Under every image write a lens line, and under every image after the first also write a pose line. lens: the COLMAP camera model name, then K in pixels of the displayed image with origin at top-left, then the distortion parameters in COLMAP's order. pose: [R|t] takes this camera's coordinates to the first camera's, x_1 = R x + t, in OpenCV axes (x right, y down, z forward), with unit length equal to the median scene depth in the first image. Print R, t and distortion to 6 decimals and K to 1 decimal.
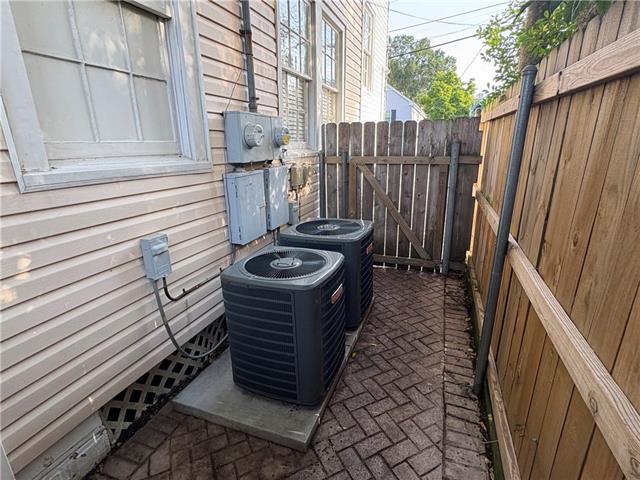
lens RADIAL K [[328.6, 0, 320.0], [0, 328.6, 240.0], [0, 0, 1]] dist [0.001118, 0.000292]
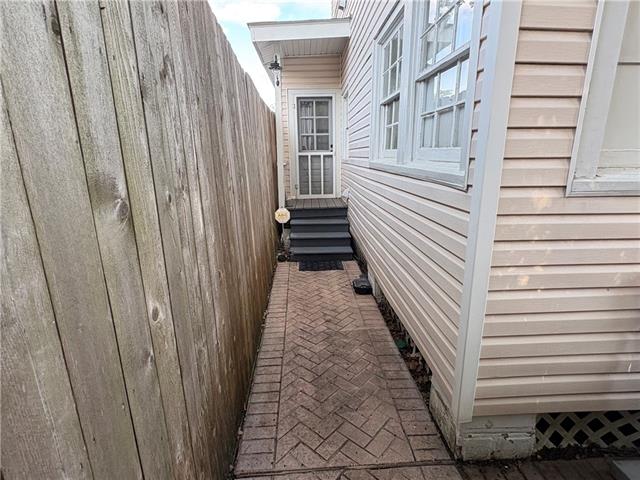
lens RADIAL K [[328.6, 0, 320.0], [0, 328.6, 240.0], [0, 0, 1]] dist [0.001118, 0.000292]
pose [[0.387202, 0.233673, -0.891892, -0.149914], [-0.261103, 0.955540, 0.136995, 0.042285], [0.884251, 0.179831, 0.431000, -0.122980]]
